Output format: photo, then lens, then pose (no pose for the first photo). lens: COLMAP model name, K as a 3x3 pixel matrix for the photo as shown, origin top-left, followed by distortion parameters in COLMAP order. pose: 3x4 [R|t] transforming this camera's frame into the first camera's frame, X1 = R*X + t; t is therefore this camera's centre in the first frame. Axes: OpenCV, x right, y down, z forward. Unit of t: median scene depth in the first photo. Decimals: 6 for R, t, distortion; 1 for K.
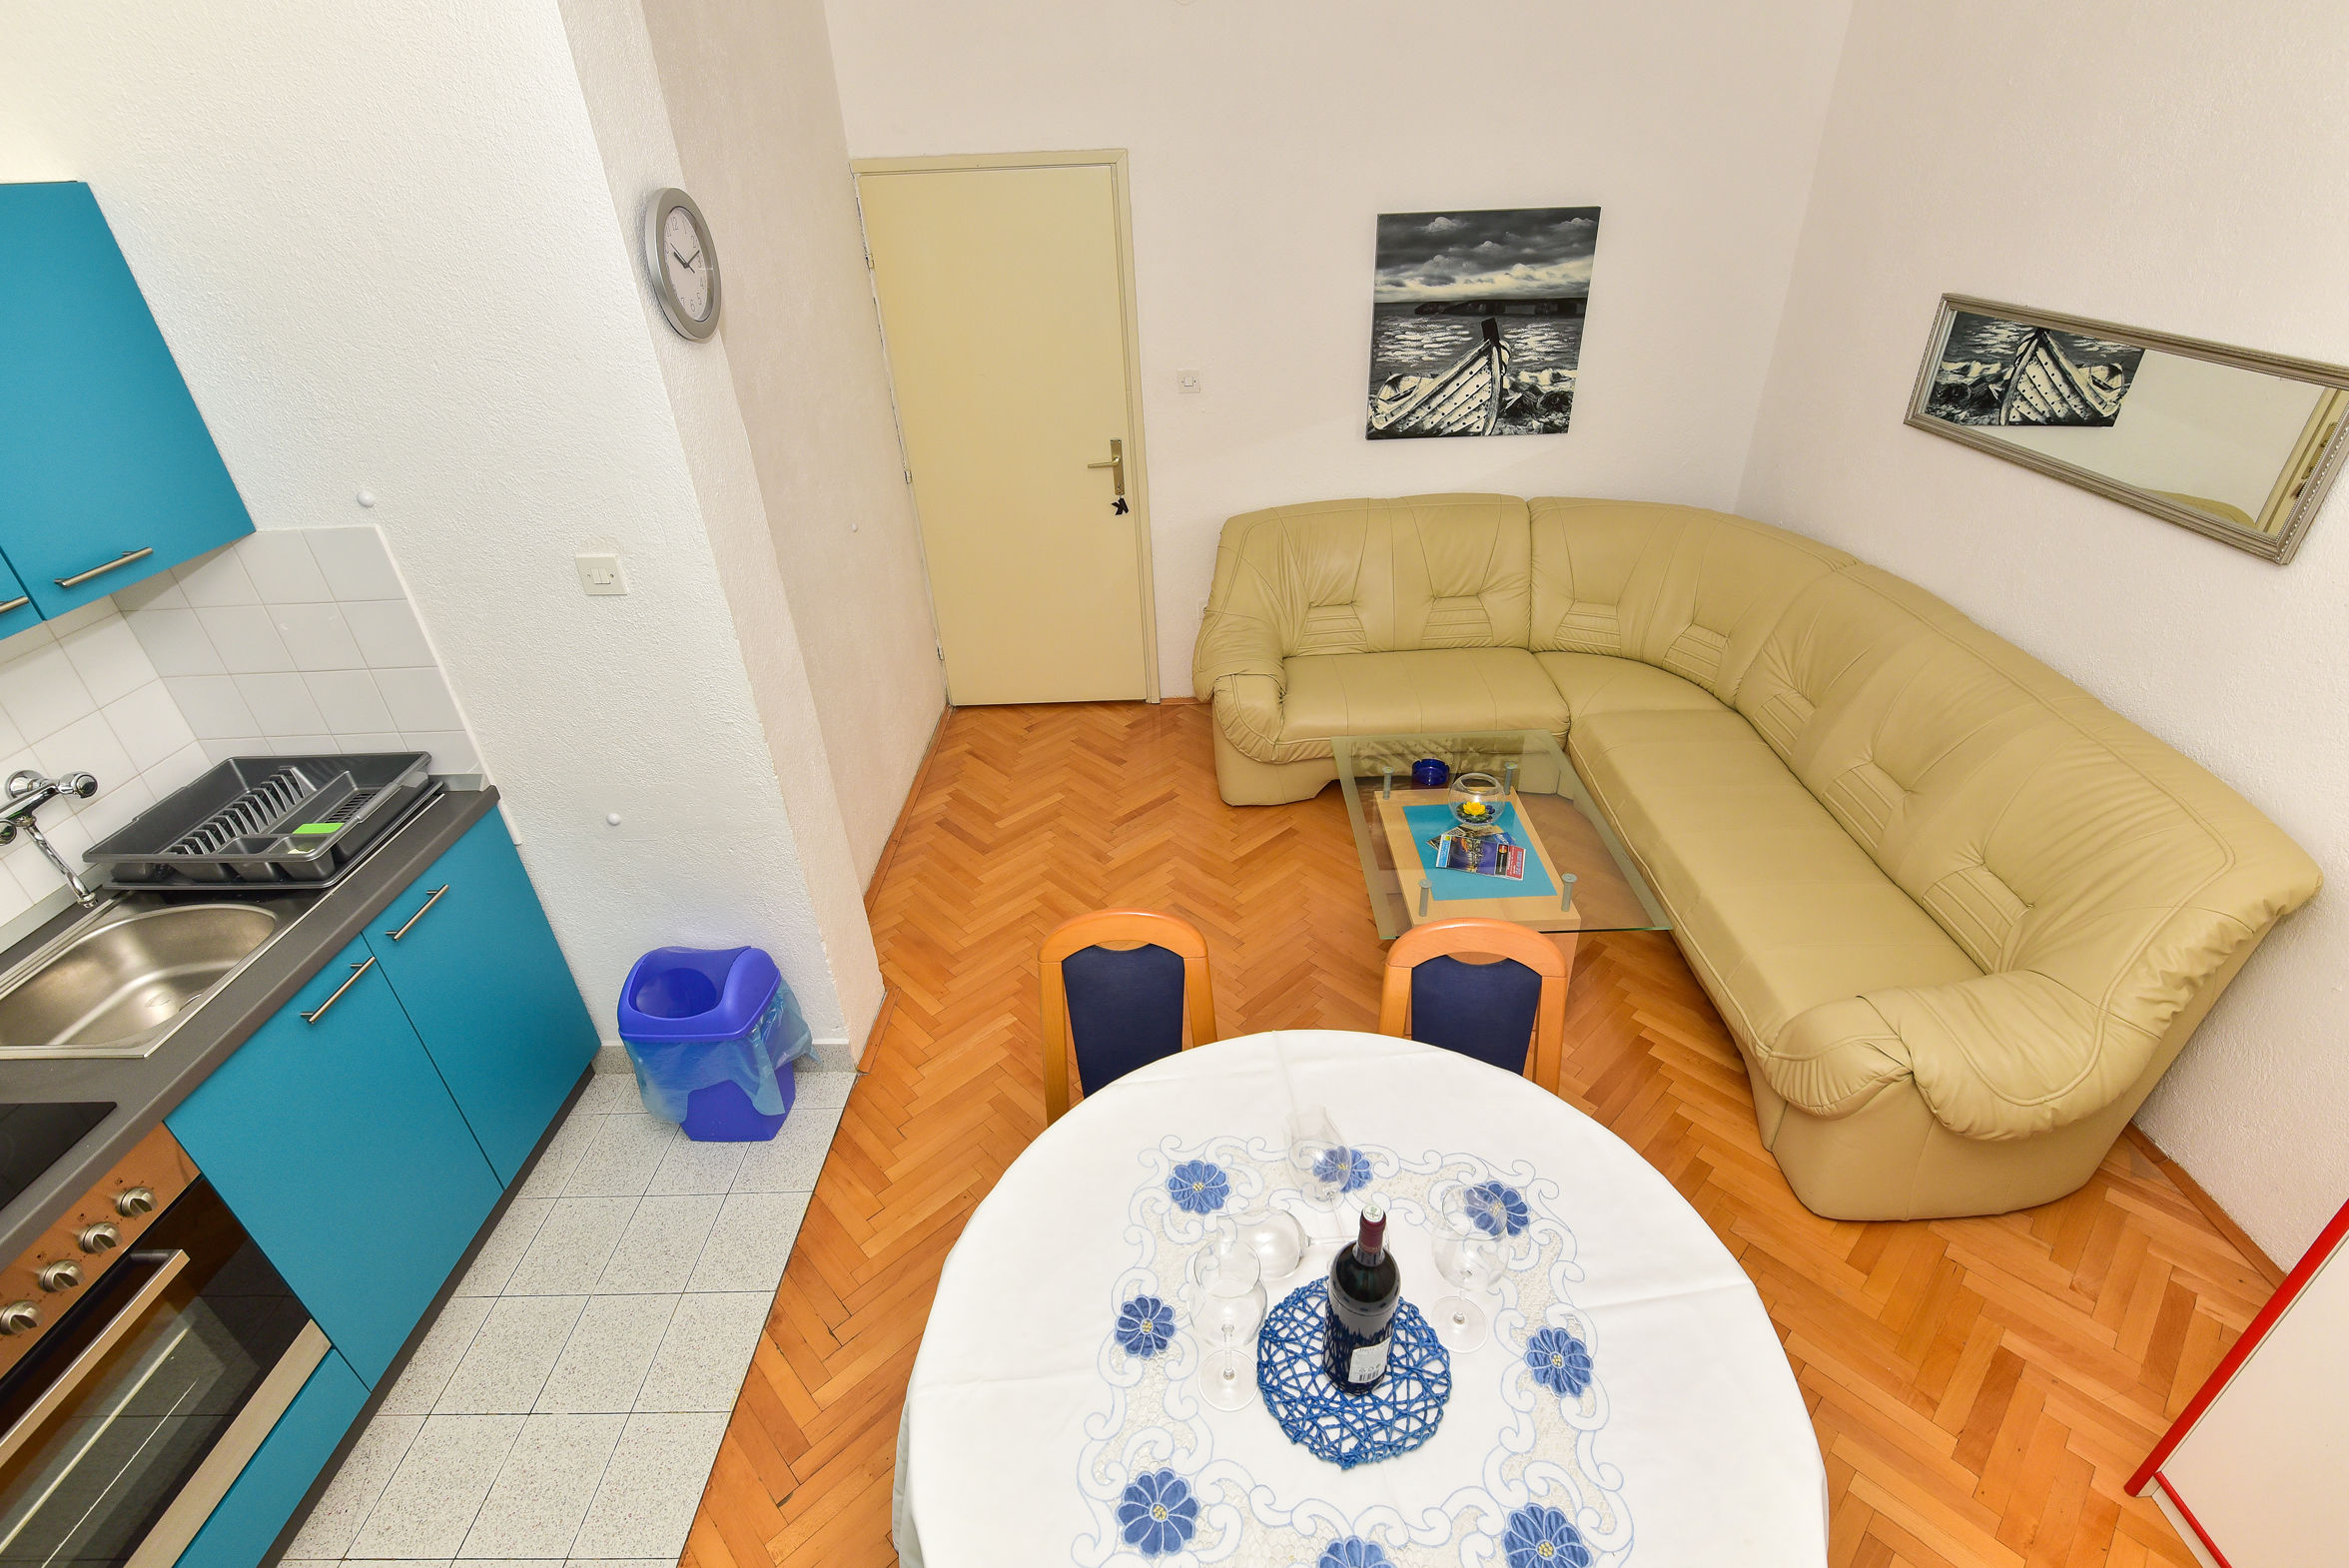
lens RADIAL K [[1059.5, 0, 1174.5], [0, 1059.5, 784.0], [0, 0, 1]] dist [0.003872, -0.019485]
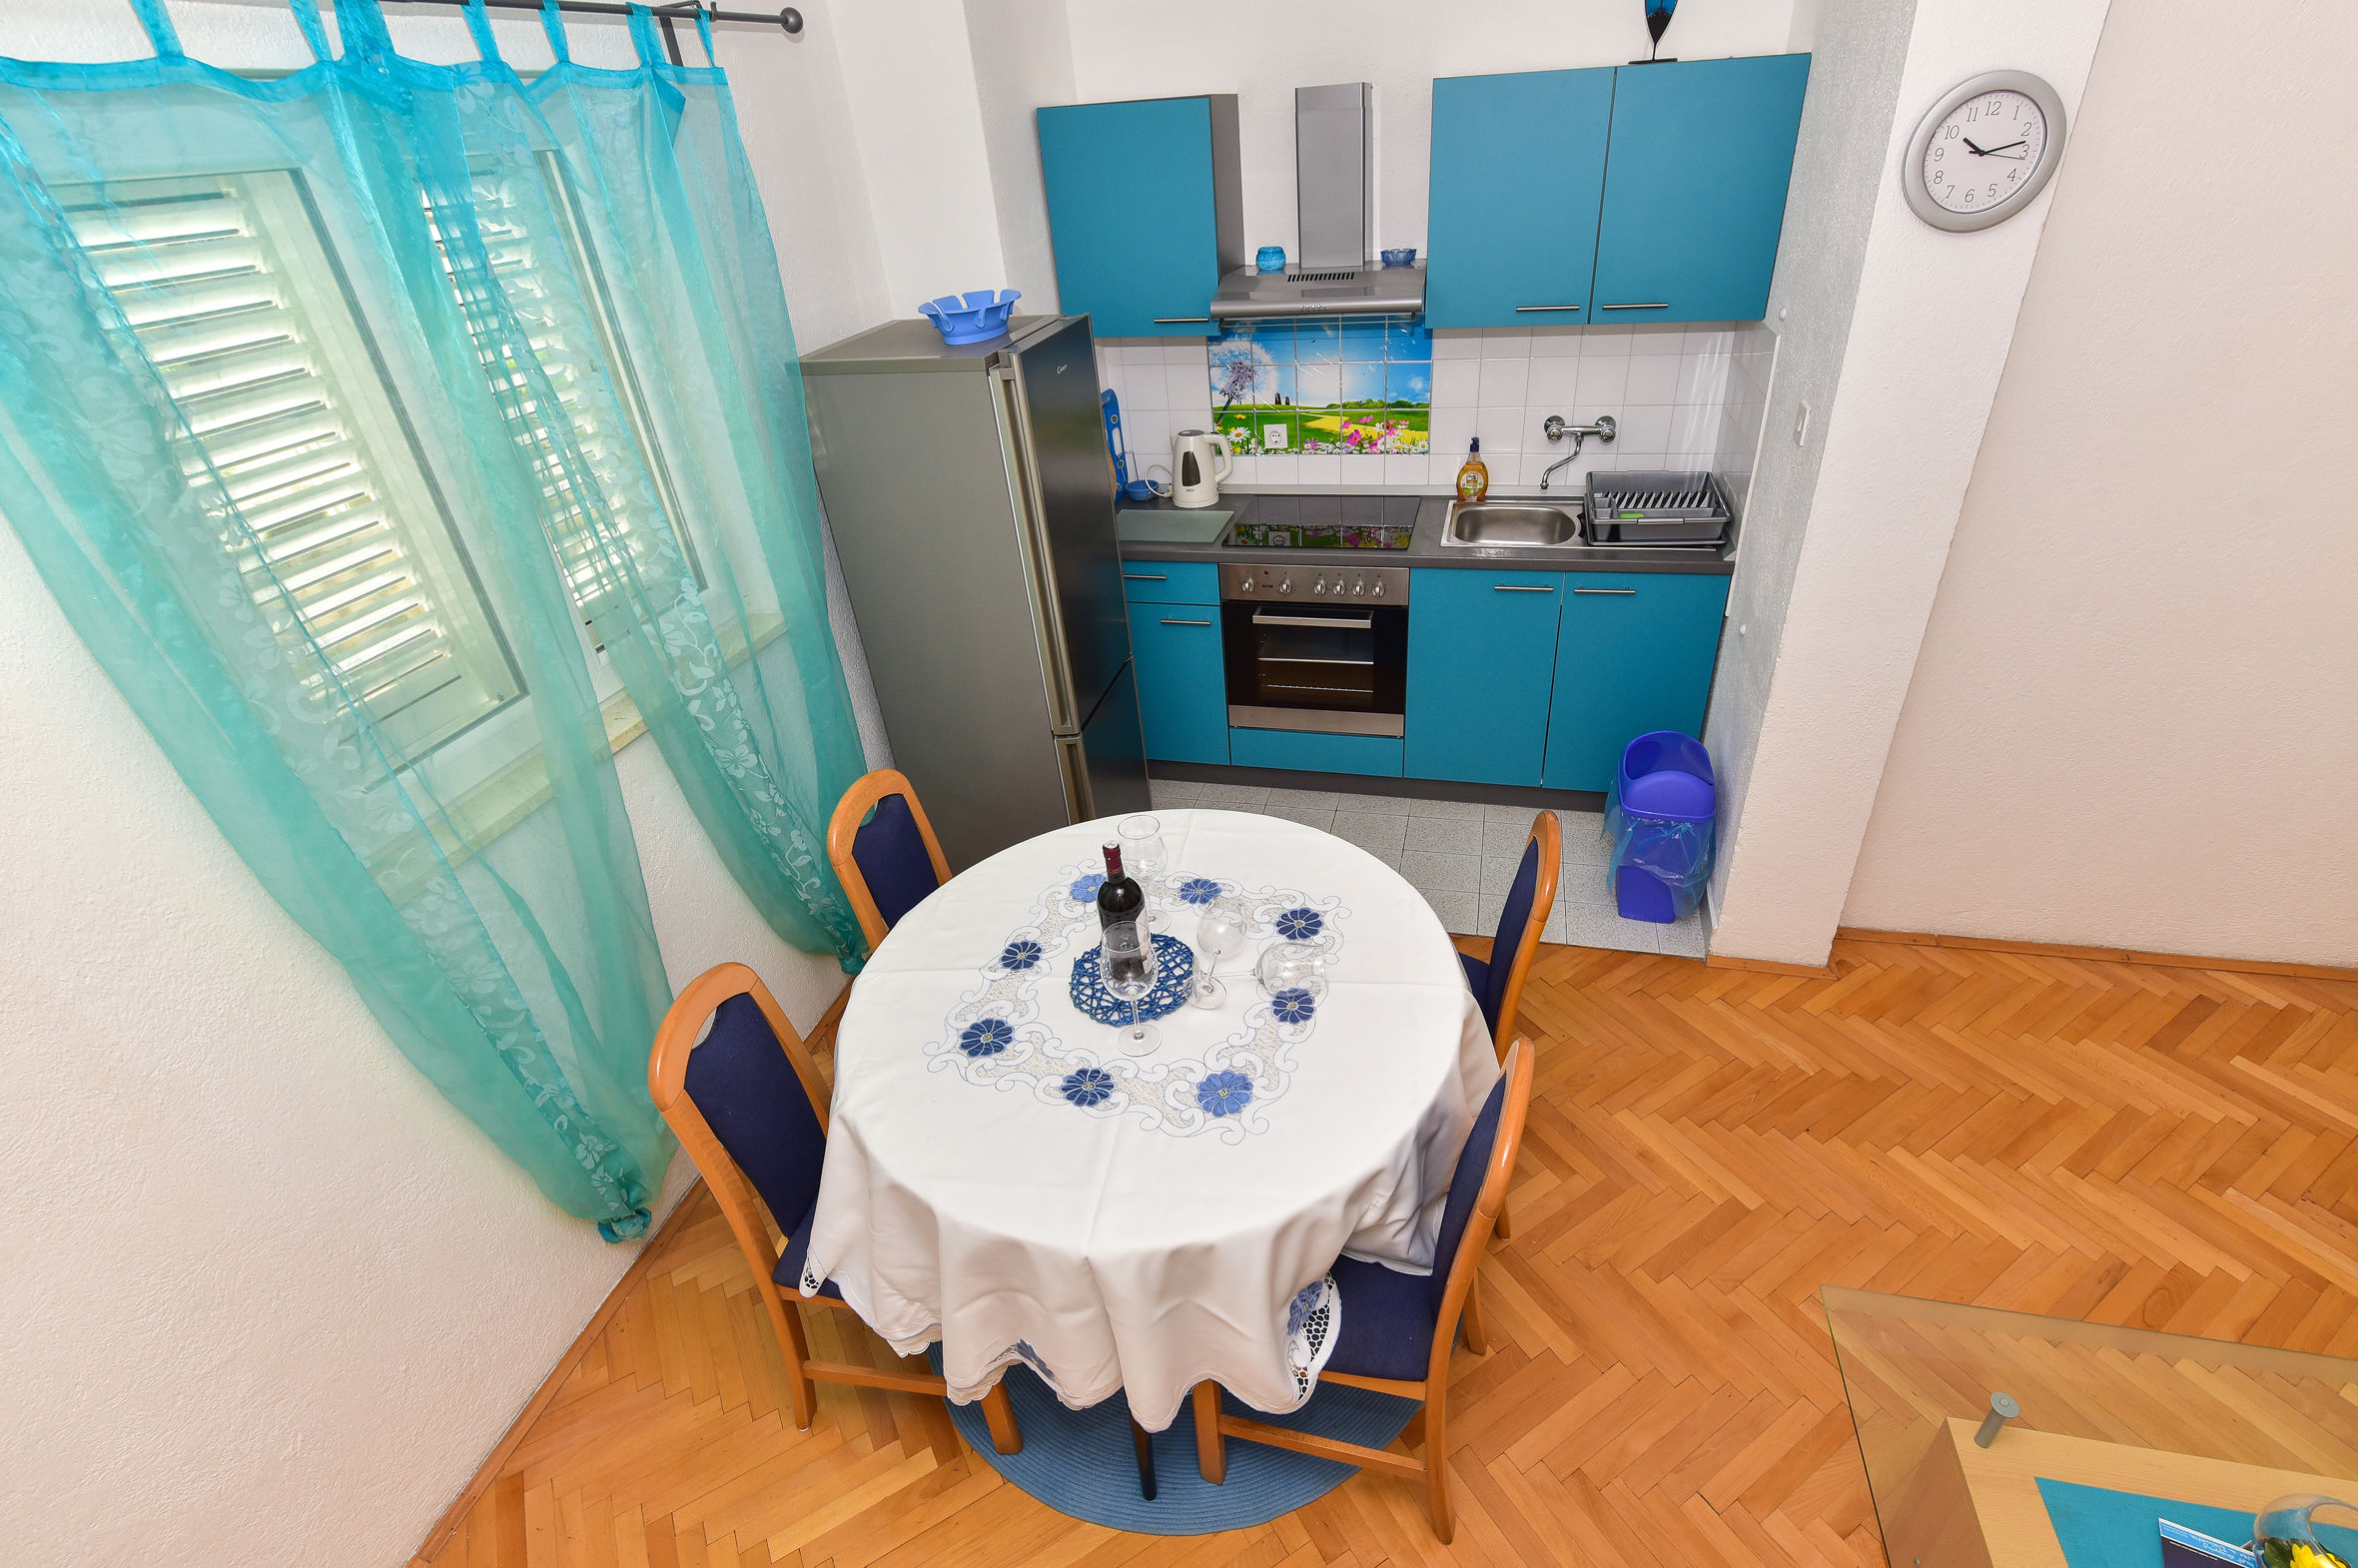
lens RADIAL K [[1068.0, 0, 1200.7], [0, 1068.0, 788.5], [0, 0, 1]] dist [0.001575, -0.000105]
pose [[-0.231713, 0.560474, -0.795096, 0.943295], [-0.437086, 0.670206, 0.599817, -0.431565], [0.869060, 0.486511, 0.089680, 0.675948]]
